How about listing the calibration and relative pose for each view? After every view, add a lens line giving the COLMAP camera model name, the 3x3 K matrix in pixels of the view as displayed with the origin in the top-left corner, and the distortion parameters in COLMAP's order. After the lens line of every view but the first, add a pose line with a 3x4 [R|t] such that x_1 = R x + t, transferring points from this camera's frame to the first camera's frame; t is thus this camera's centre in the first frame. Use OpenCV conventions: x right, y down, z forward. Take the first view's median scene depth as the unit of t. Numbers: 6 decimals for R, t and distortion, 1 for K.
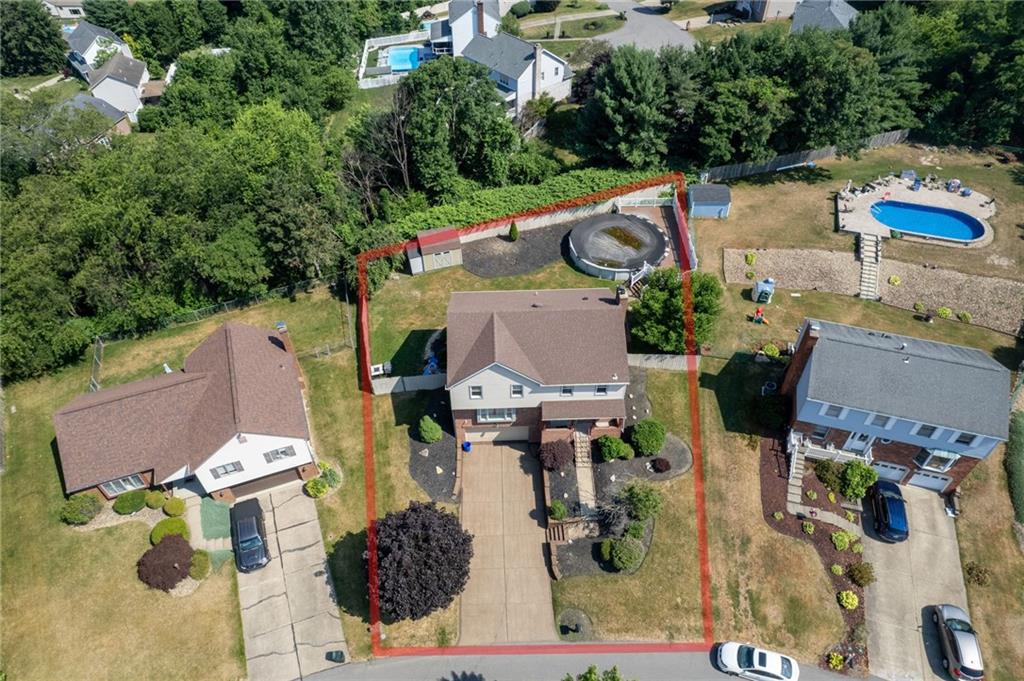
lens RADIAL K [[655.4, 0, 512.0], [0, 655.4, 340.5], [0, 0, 1]] dist [-0.075054, 0.069505]
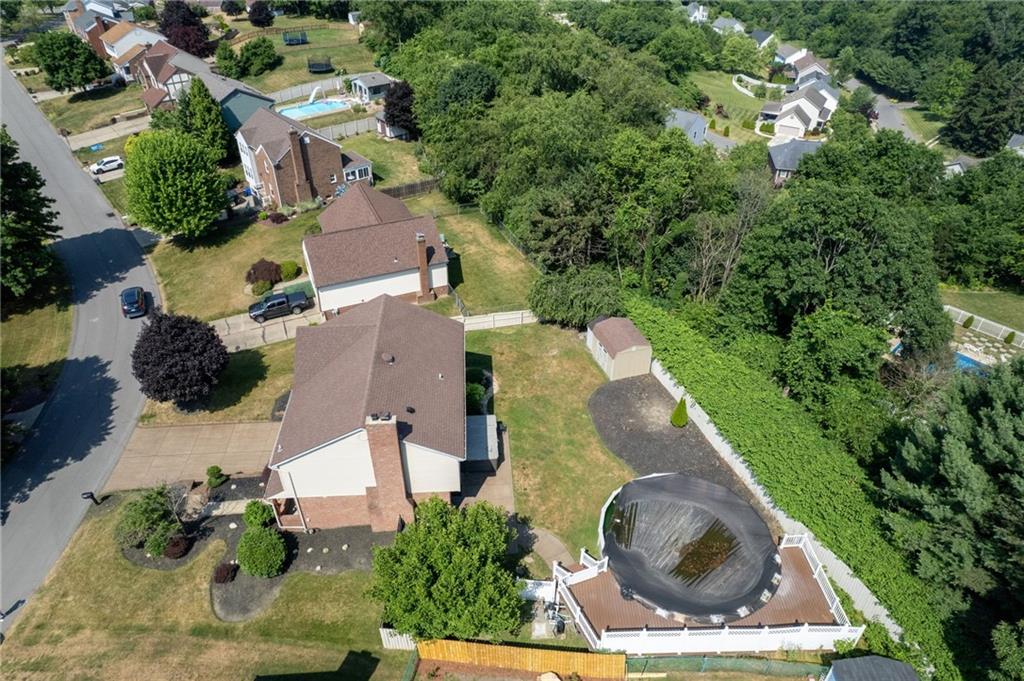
lens RADIAL K [[655.4, 0, 512.0], [0, 655.4, 340.5], [0, 0, 1]] dist [-0.075054, 0.069505]
pose [[0.032589, 0.599973, -0.799357, 0.595050], [-0.699439, 0.584997, 0.410565, -0.446806], [0.713949, 0.545721, 0.438709, 0.669945]]
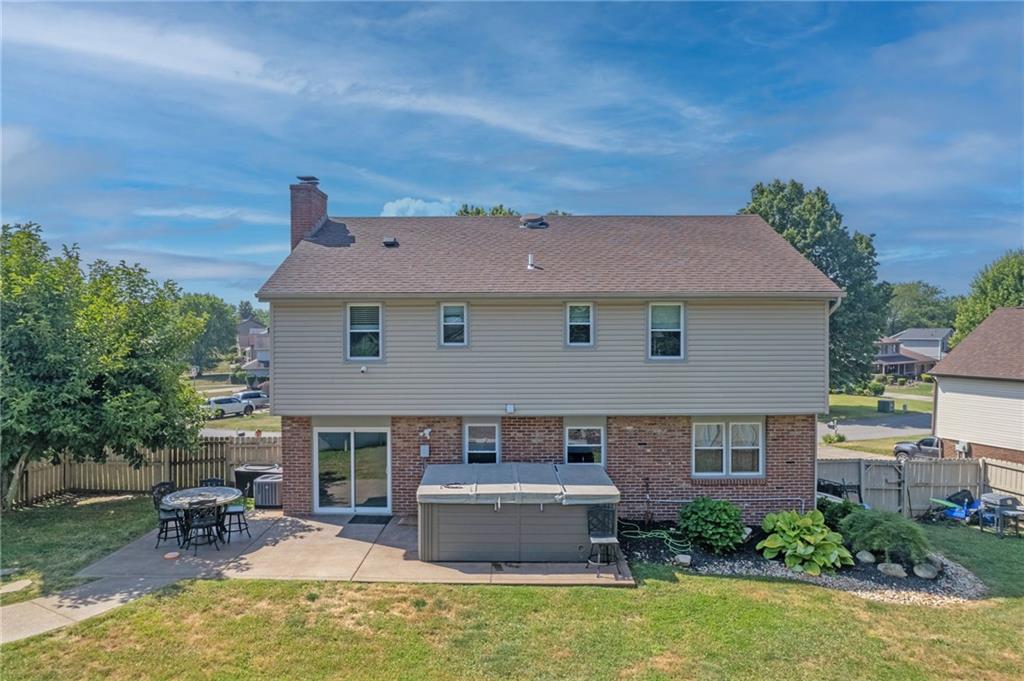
lens RADIAL K [[655.4, 0, 512.0], [0, 655.4, 340.5], [0, 0, 1]] dist [-0.075054, 0.069505]
pose [[-0.999335, 0.015846, 0.032828, 0.034663], [0.034500, 0.701953, 0.711387, -0.247918], [-0.011771, 0.712047, -0.702033, 1.180881]]
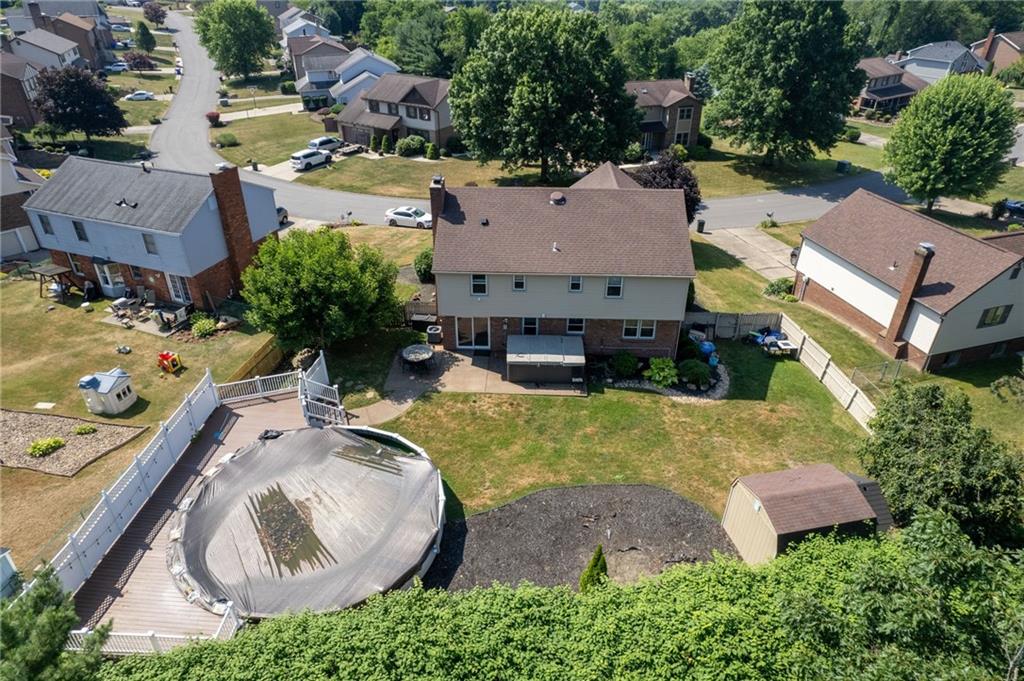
lens RADIAL K [[655.4, 0, 512.0], [0, 655.4, 340.5], [0, 0, 1]] dist [-0.075054, 0.069505]
pose [[-0.997775, -0.025687, 0.061529, 0.035675], [0.053567, 0.240652, 0.969132, -0.633283], [-0.039702, 0.970271, -0.238741, 1.184215]]
